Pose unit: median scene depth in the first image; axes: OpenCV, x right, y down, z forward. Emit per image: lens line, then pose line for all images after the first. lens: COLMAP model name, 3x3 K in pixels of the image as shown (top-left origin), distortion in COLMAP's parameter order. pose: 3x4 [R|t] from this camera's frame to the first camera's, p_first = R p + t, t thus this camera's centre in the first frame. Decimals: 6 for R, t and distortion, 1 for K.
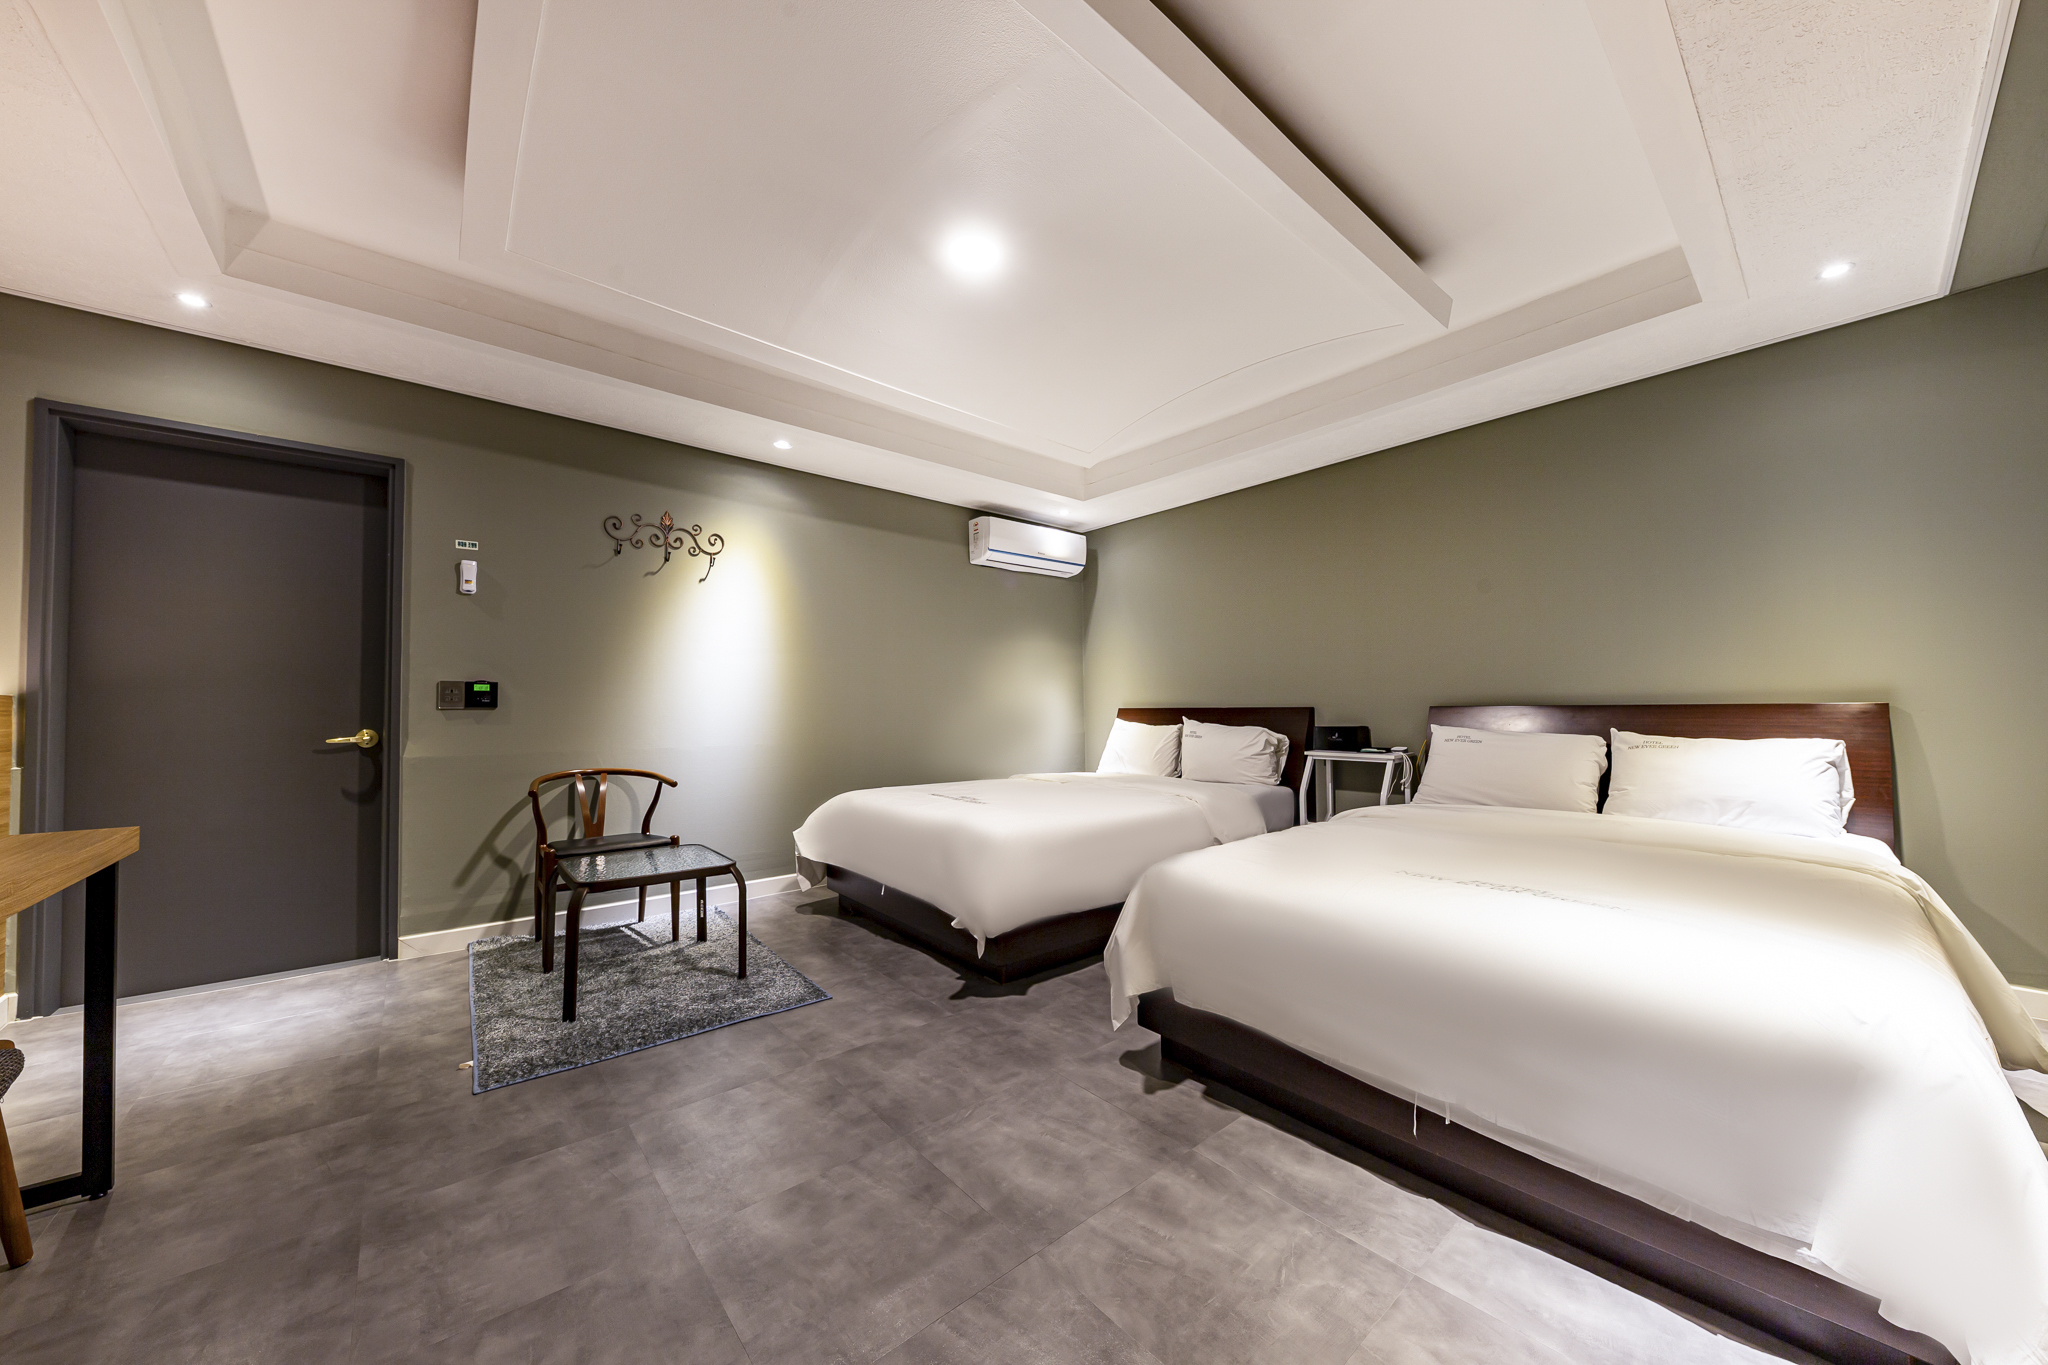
lens RADIAL K [[708.2, 0, 1025.2], [0, 708.2, 693.9], [0, 0, 1]] dist [0.006419, -0.007020]
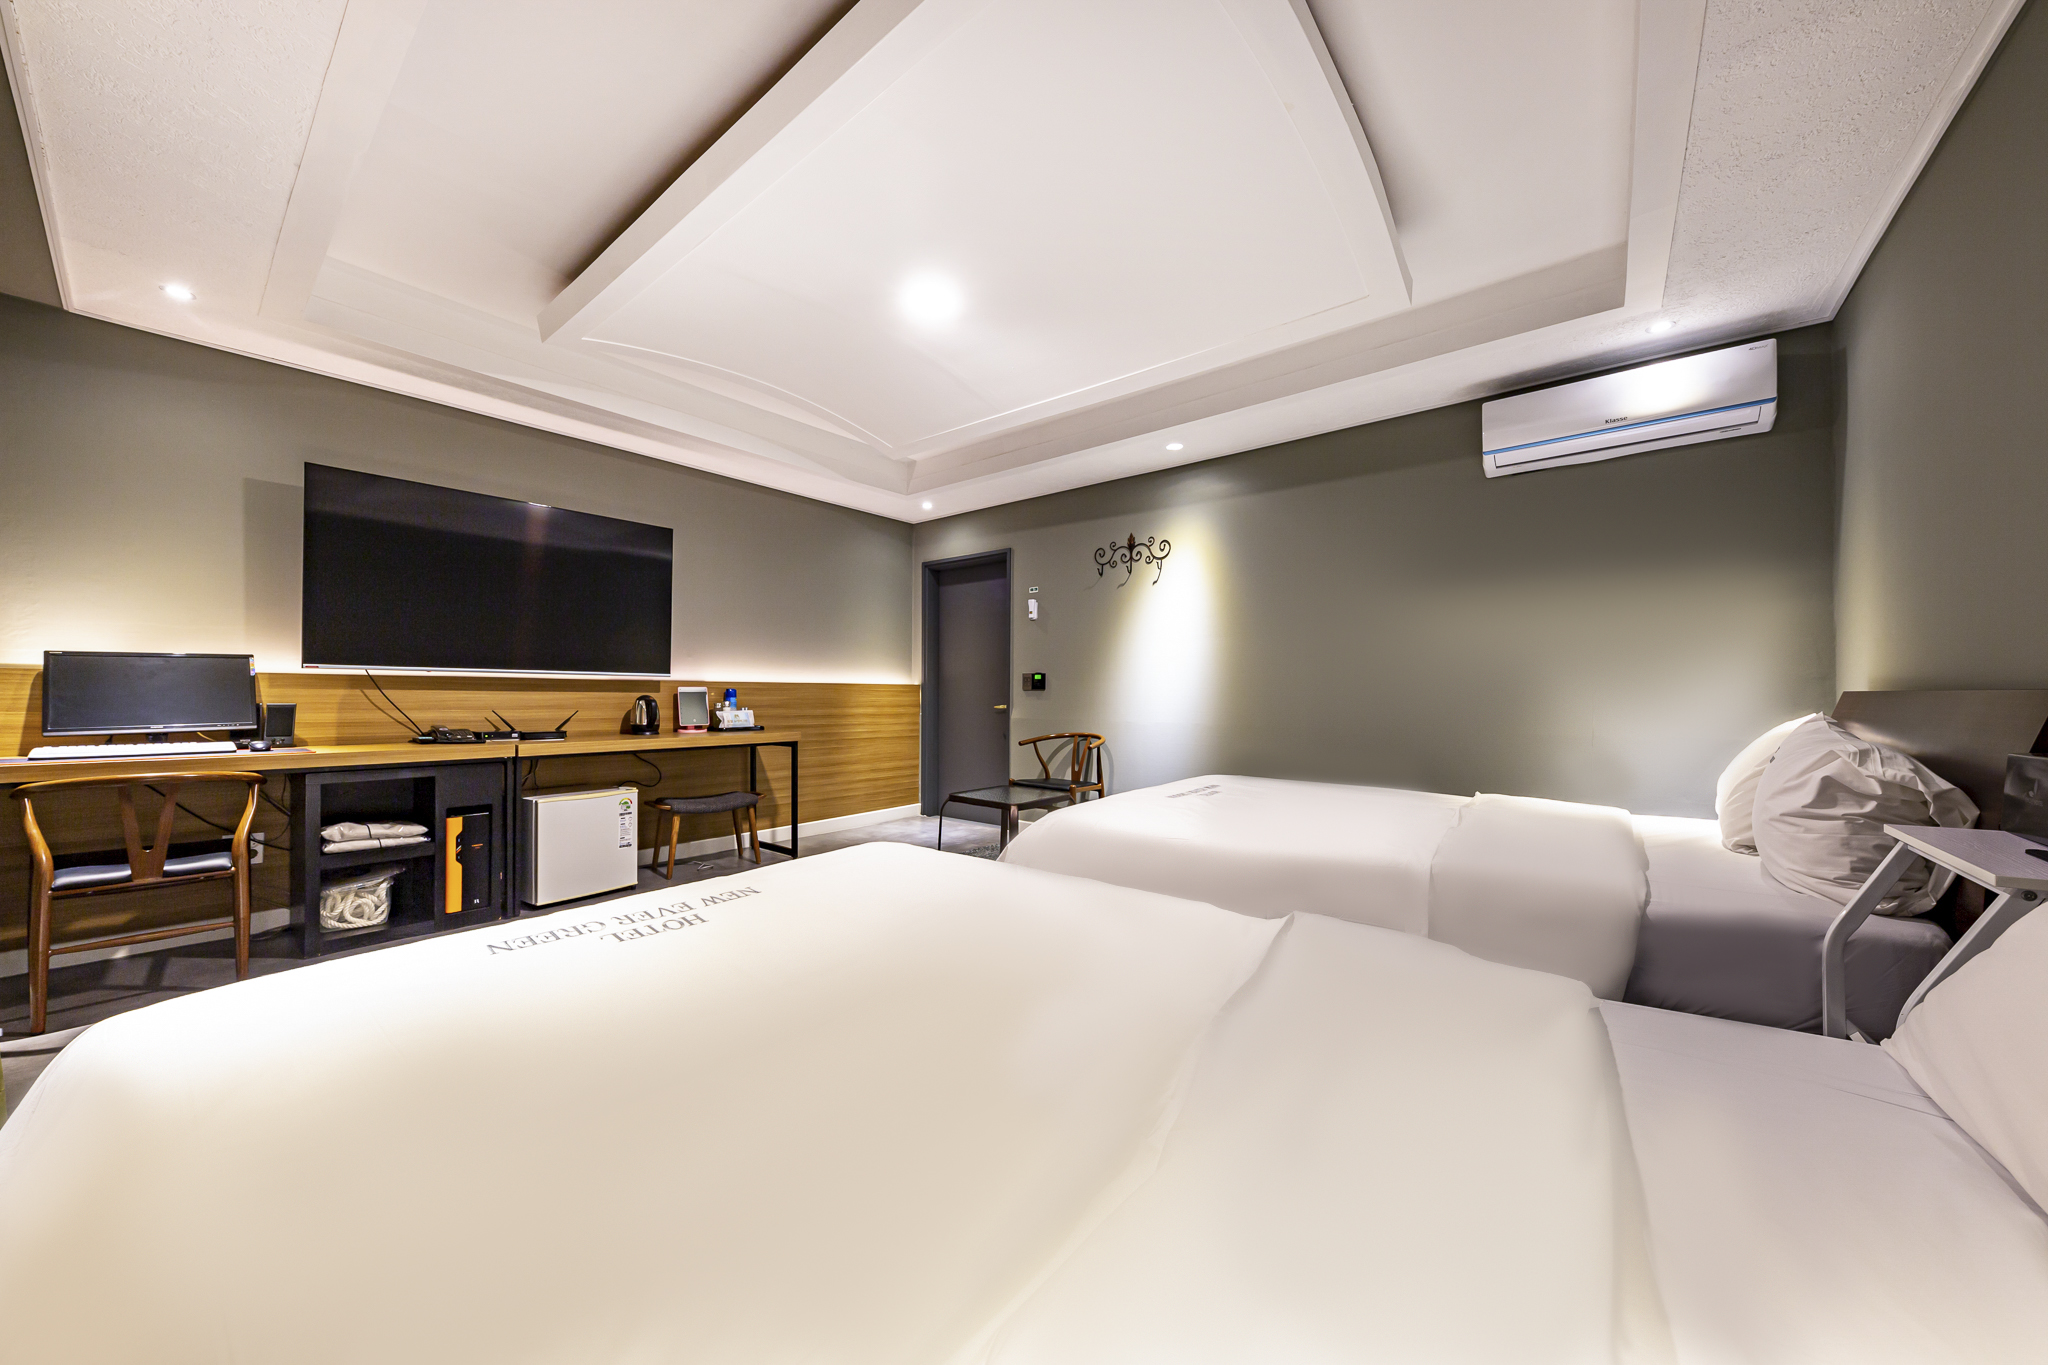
lens RADIAL K [[708.2, 0, 1025.2], [0, 708.2, 693.9], [0, 0, 1]] dist [0.006419, -0.007020]
pose [[0.163883, 0.007219, -0.986453, 0.856110], [0.019482, 0.999755, 0.010553, 0.012494], [0.986287, -0.020947, 0.163702, 0.736472]]
